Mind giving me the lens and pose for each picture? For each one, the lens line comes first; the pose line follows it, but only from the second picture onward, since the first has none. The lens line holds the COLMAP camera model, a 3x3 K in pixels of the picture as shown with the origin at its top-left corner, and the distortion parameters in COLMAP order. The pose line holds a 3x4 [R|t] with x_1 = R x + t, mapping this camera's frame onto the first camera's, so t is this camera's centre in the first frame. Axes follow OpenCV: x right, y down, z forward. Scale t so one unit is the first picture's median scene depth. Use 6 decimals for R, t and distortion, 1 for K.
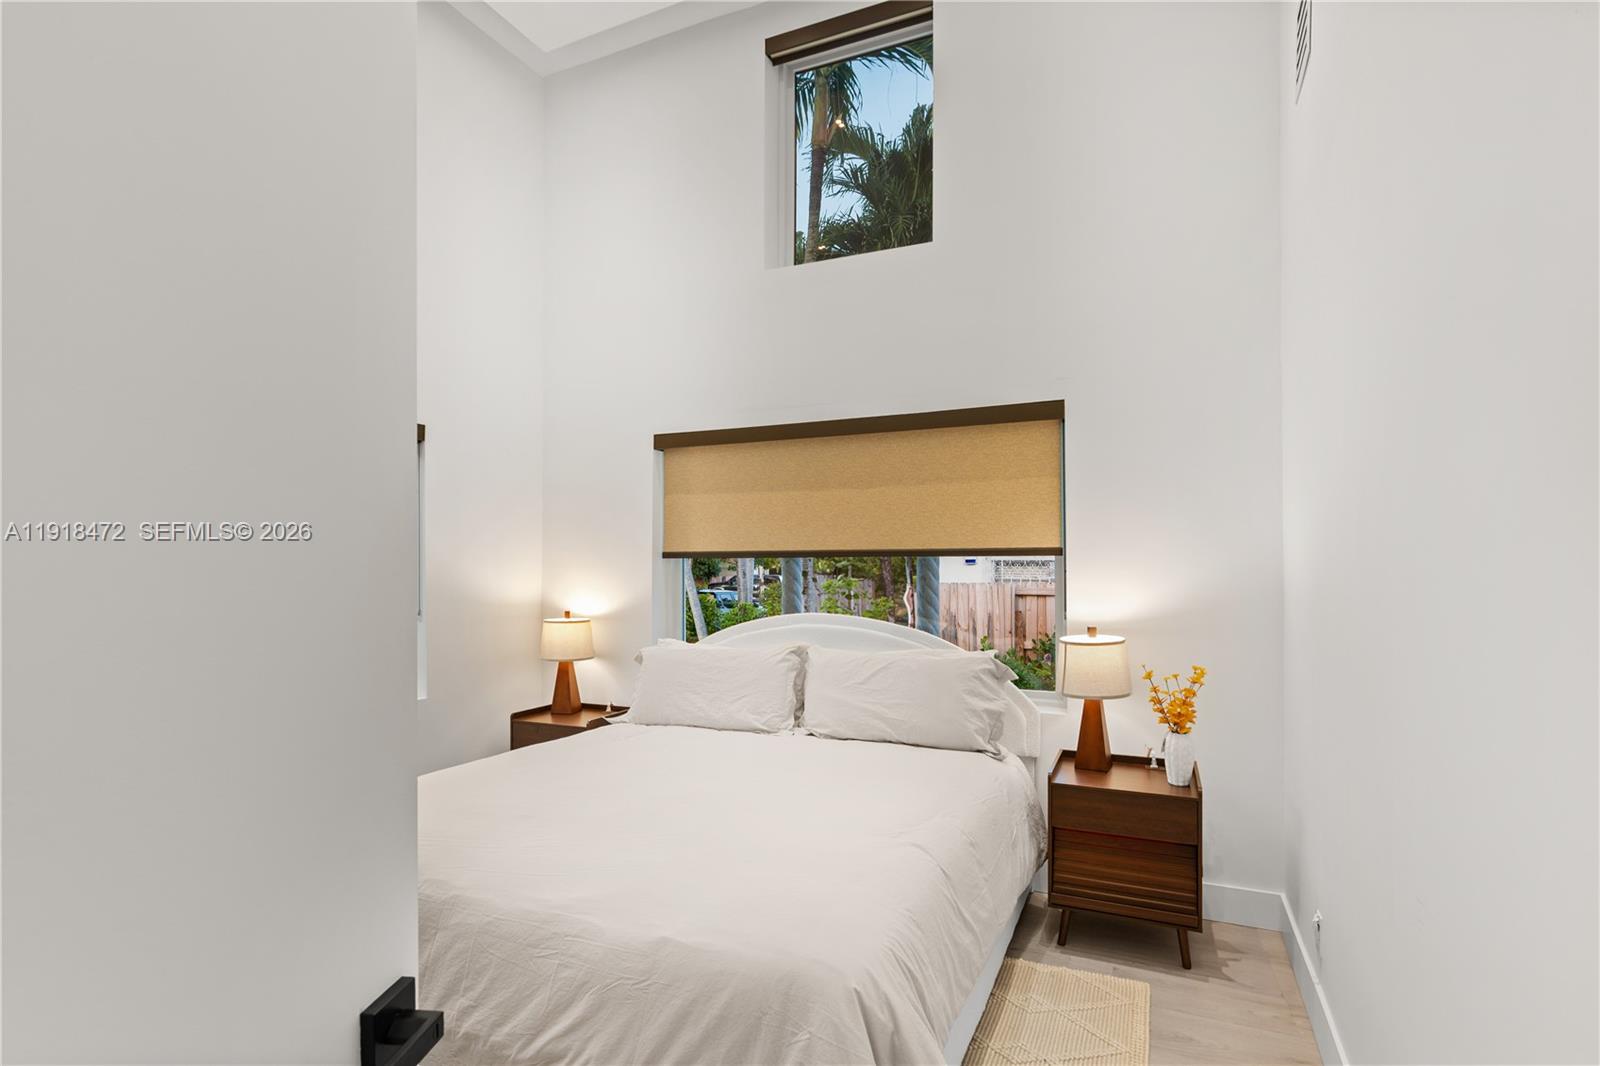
lens RADIAL K [[788.6, 0, 799.4], [0, 788.6, 560.7], [0, 0, 1]] dist [-0.011472, 0.000224]
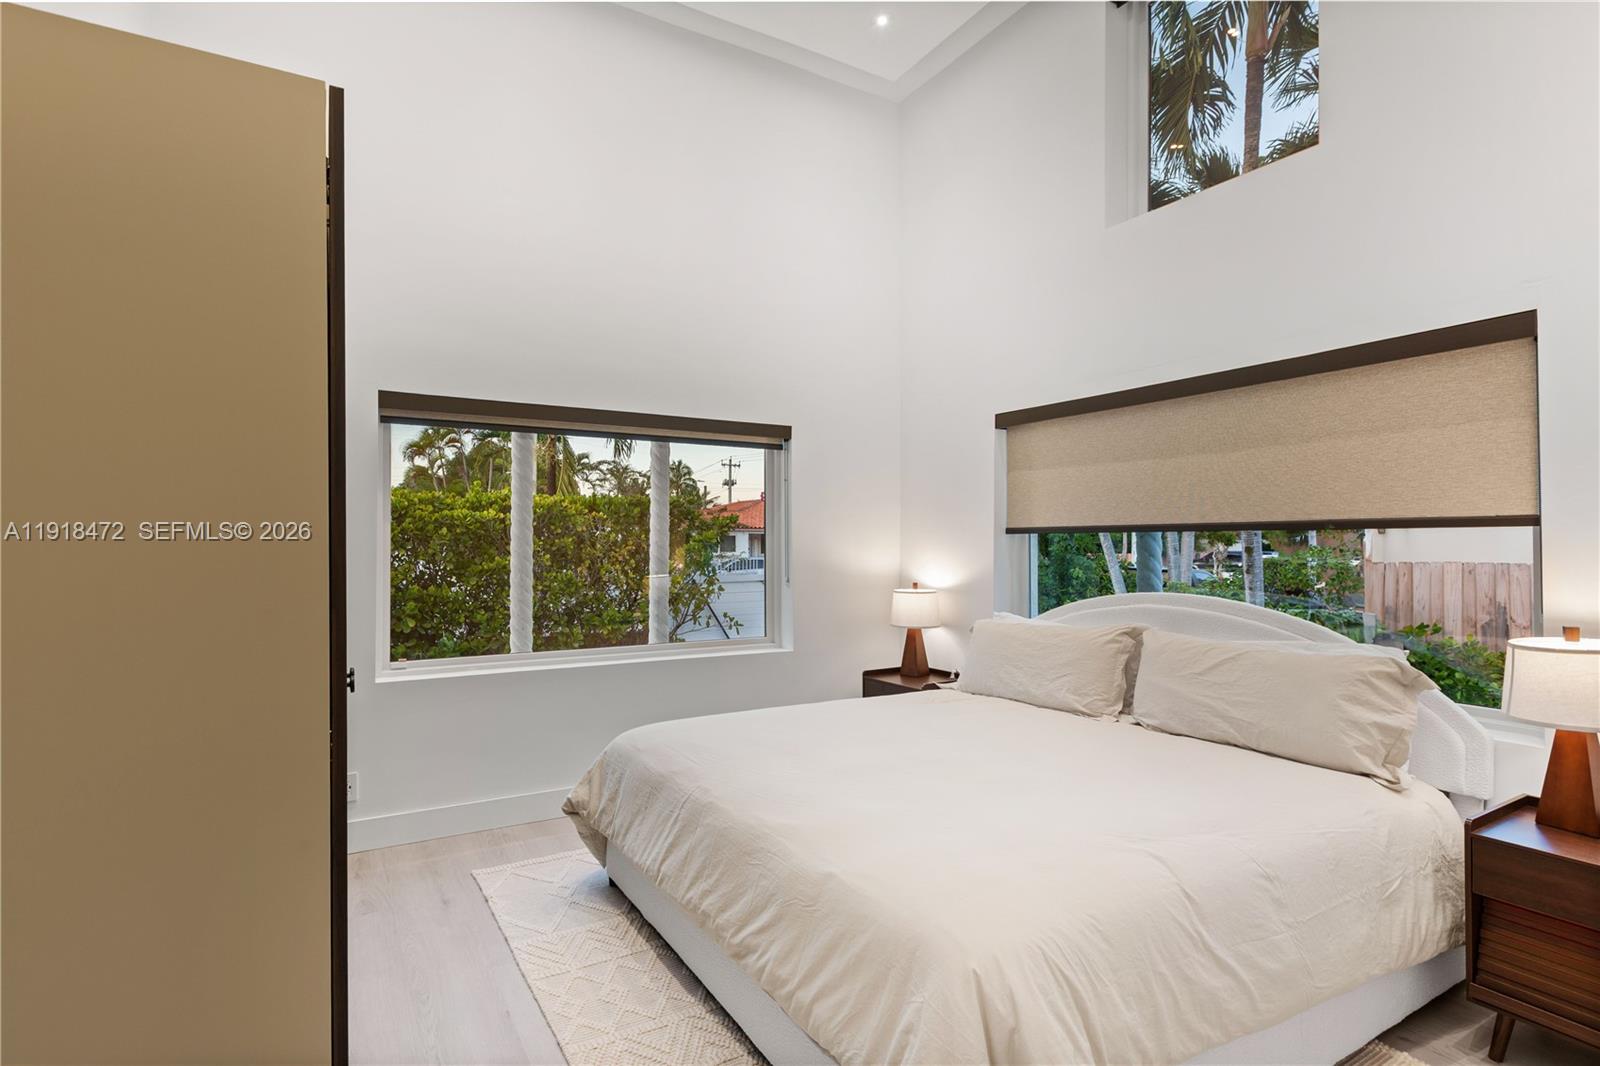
lens RADIAL K [[764.4, 0, 800.0], [0, 764.4, 533.0], [0, 0, 1]] dist [0.000203, -0.000379]
pose [[0.811379, -0.008661, -0.584456, 0.213579], [0.006099, 0.999961, -0.006351, 0.000475], [0.584489, 0.001588, 0.811400, 0.043230]]
